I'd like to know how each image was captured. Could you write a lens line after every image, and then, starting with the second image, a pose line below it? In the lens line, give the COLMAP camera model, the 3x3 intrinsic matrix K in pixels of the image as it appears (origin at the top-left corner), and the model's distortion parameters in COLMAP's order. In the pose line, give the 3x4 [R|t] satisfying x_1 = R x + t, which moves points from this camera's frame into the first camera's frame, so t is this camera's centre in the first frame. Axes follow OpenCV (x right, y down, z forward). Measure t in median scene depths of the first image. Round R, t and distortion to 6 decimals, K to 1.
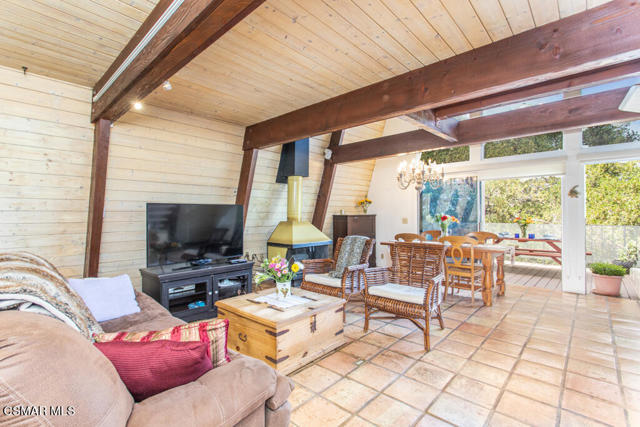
lens RADIAL K [[299.4, 0, 318.0], [0, 299.4, 216.0], [0, 0, 1]] dist [-0.000190, 0.000052]
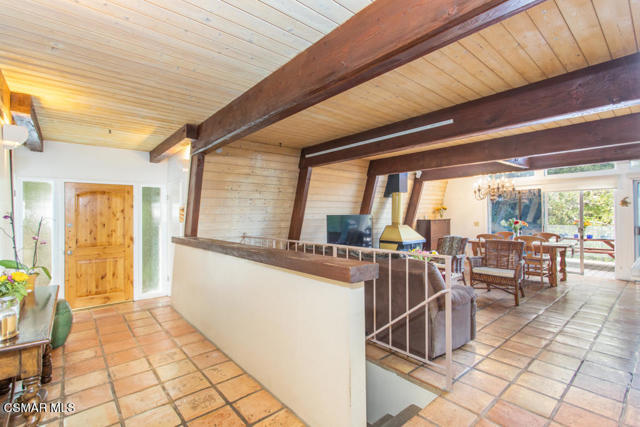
lens RADIAL K [[300.9, 0, 316.3], [0, 300.9, 212.3], [0, 0, 1]] dist [0.002095, 0.001112]
pose [[0.992434, -0.007060, -0.122576, -0.271113], [0.005511, 0.999901, -0.012976, -0.024304], [0.122656, 0.012202, 0.992374, -0.404370]]
